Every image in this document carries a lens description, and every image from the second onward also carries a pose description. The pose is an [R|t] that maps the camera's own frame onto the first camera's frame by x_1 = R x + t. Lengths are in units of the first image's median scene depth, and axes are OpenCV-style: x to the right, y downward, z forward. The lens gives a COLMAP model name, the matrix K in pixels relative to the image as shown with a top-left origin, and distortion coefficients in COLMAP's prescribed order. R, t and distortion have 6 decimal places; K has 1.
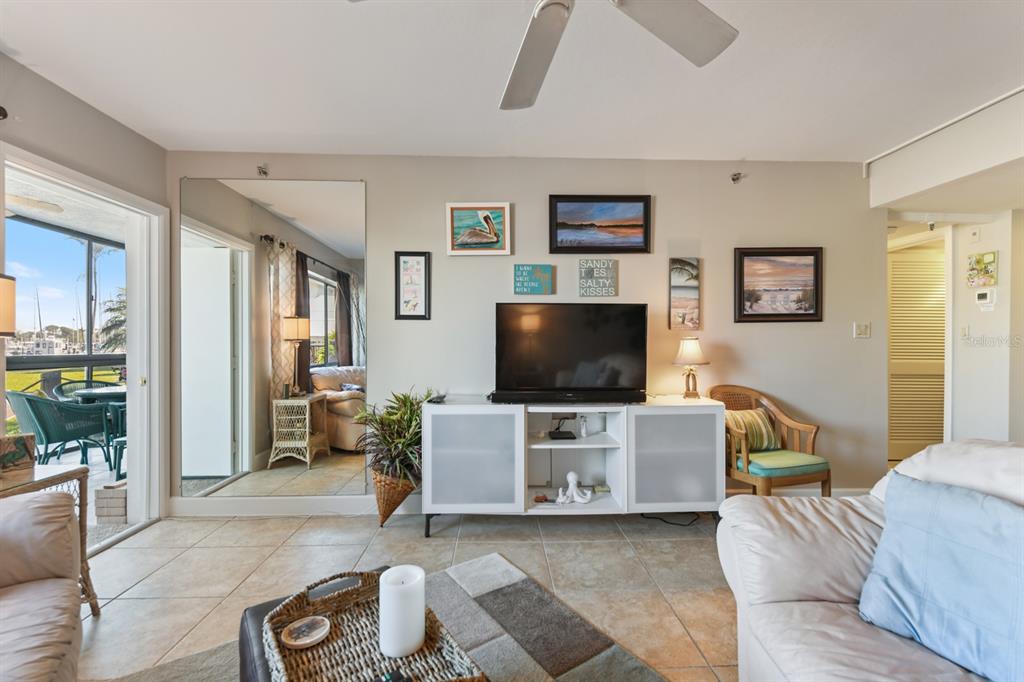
lens RADIAL K [[443.0, 0, 509.0], [0, 443.0, 345.5], [0, 0, 1]] dist [0.006073, -0.000290]
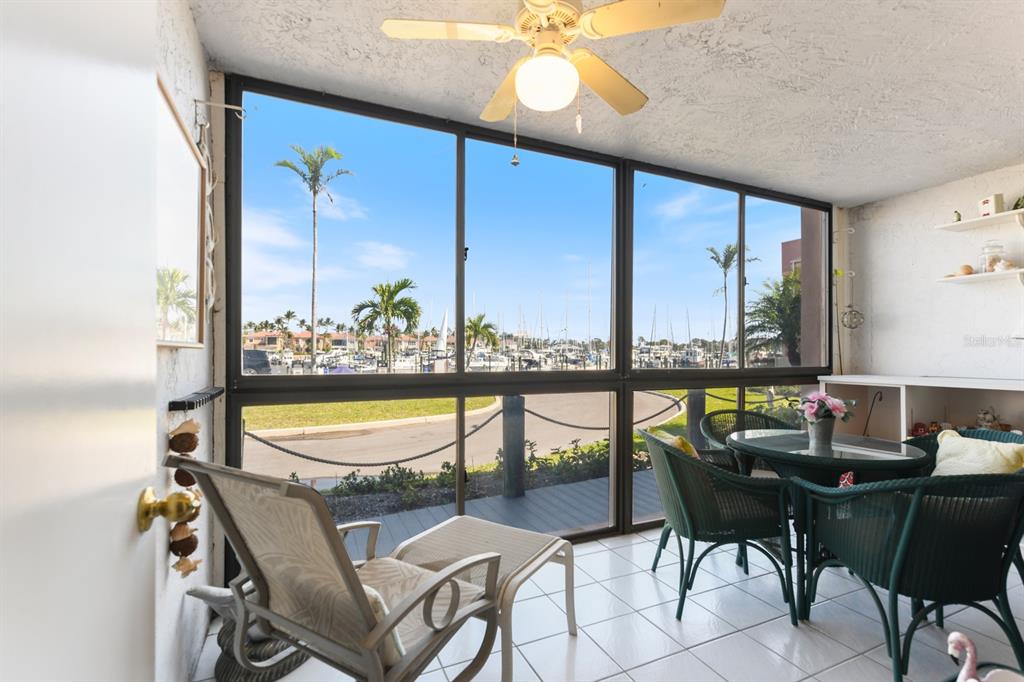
lens RADIAL K [[460.5, 0, 513.5], [0, 460.5, 353.6], [0, 0, 1]] dist [-0.000150, -0.000122]
pose [[0.385634, 0.000725, -0.922652, -0.461339], [-0.002227, 0.999998, -0.000145, -0.000801], [0.922649, 0.002111, 0.385635, 0.444722]]
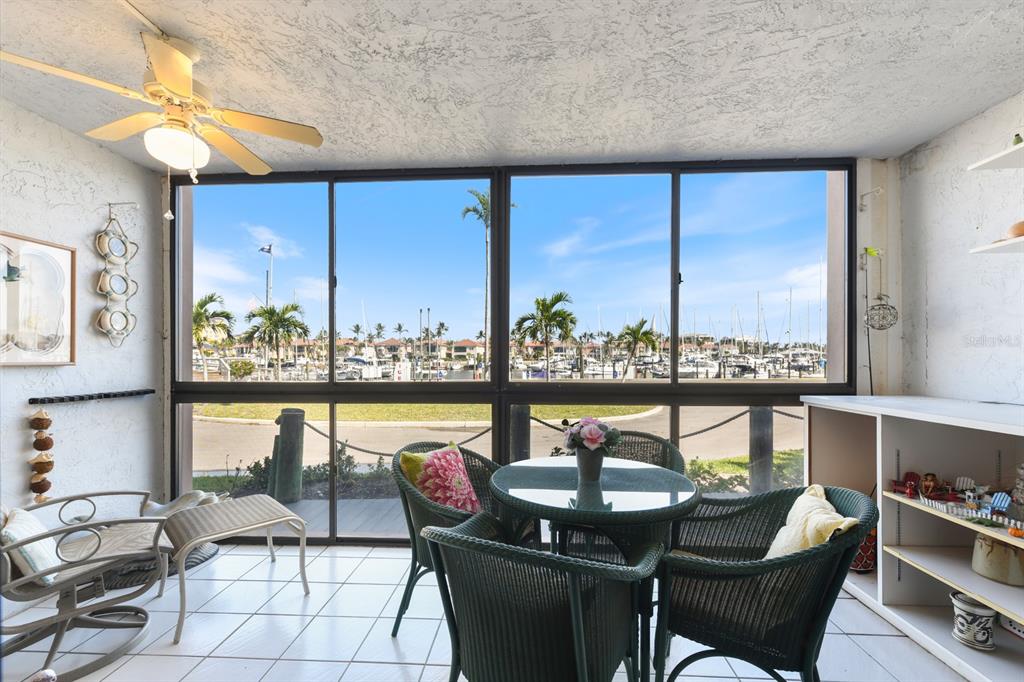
lens RADIAL K [[429.4, 0, 510.9], [0, 429.4, 359.6], [0, 0, 1]] dist [0.000188, -0.000820]
pose [[-0.084101, 0.001143, -0.996457, -0.413989], [0.000727, 0.999999, 0.001086, -0.009380], [0.996457, -0.000633, -0.084101, 0.867572]]
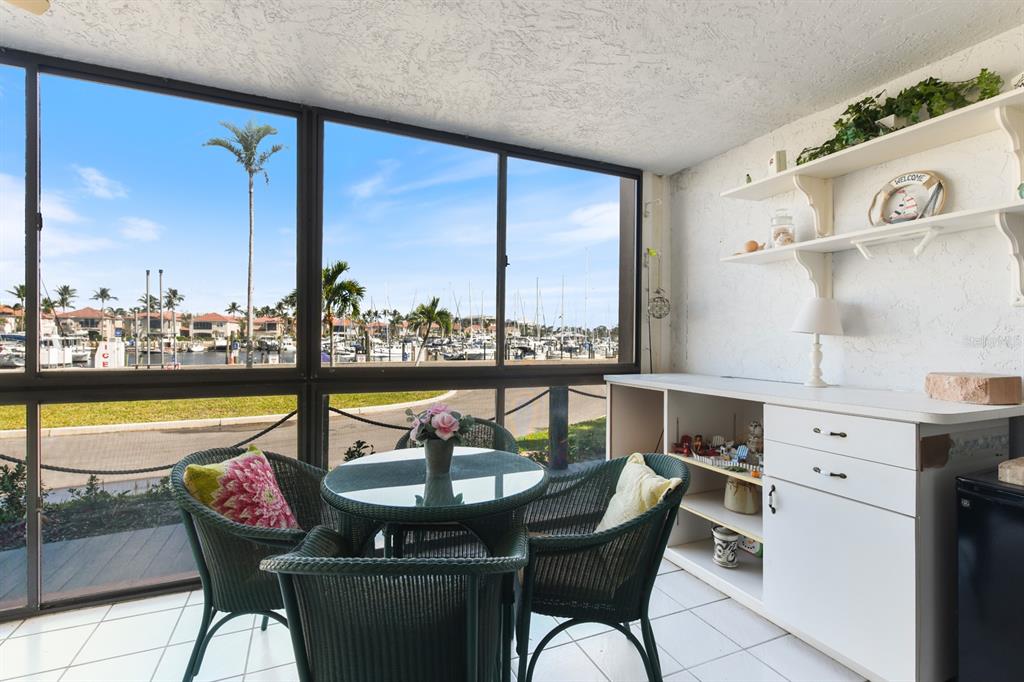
lens RADIAL K [[465.7, 0, 509.4], [0, 465.7, 344.5], [0, 0, 1]] dist [0.001480, -0.000524]
pose [[0.371884, 0.010226, -0.928223, -0.424123], [-0.008368, 0.999936, 0.007663, -0.010302], [0.928241, 0.004917, 0.371946, 0.821237]]
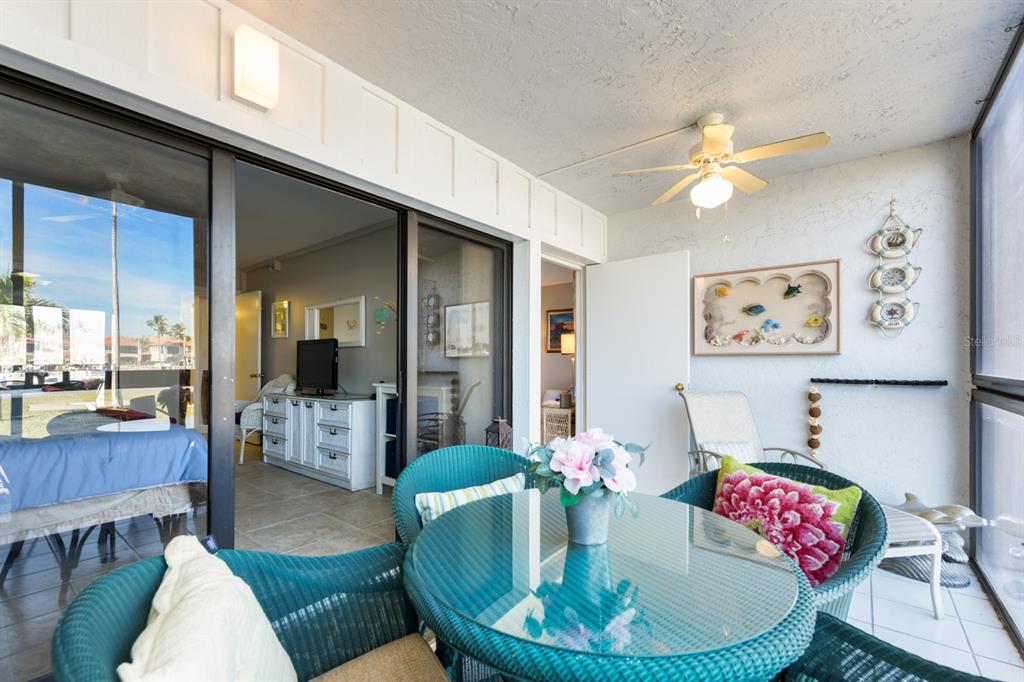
lens RADIAL K [[443.0, 0, 509.0], [0, 443.0, 345.5], [0, 0, 1]] dist [0.006073, -0.000290]
pose [[-0.760934, 0.022708, 0.648431, -0.874265], [-0.000663, 0.999360, -0.035776, 0.006929], [-0.648828, -0.027653, -0.760432, 1.084472]]
